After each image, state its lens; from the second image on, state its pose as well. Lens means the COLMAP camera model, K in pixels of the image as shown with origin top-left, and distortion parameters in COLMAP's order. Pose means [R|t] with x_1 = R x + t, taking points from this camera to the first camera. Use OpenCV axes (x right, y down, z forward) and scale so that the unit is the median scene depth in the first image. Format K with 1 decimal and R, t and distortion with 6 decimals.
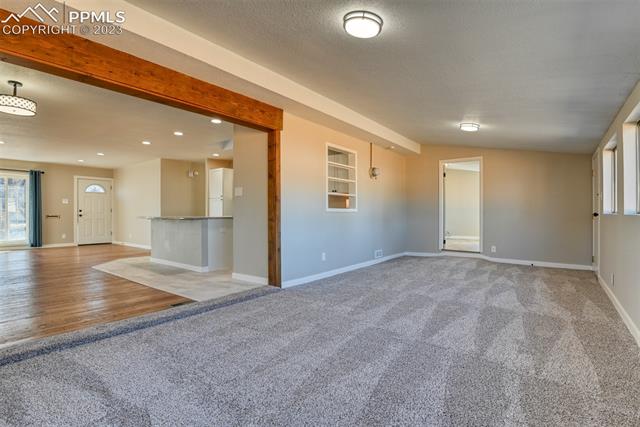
lens RADIAL K [[308.3, 0, 320.0], [0, 308.3, 213.5], [0, 0, 1]] dist [-0.002642, -0.000608]
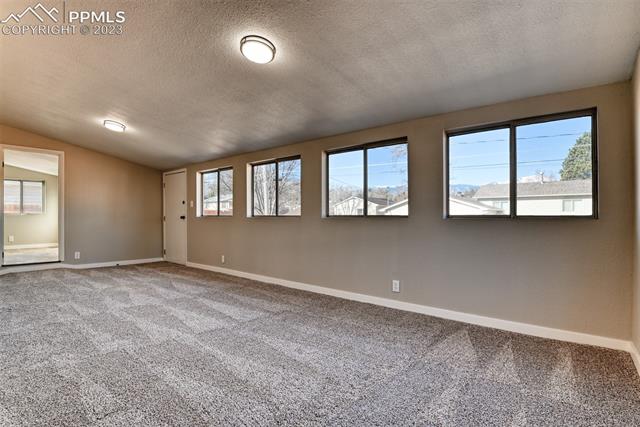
lens RADIAL K [[308.3, 0, 320.0], [0, 308.3, 213.5], [0, 0, 1]] dist [-0.002642, -0.000608]
pose [[0.028399, 0.014646, 0.999489, -0.394262], [-0.003669, 0.999887, -0.014548, 0.002648], [-0.999590, -0.003254, 0.028449, 0.299153]]
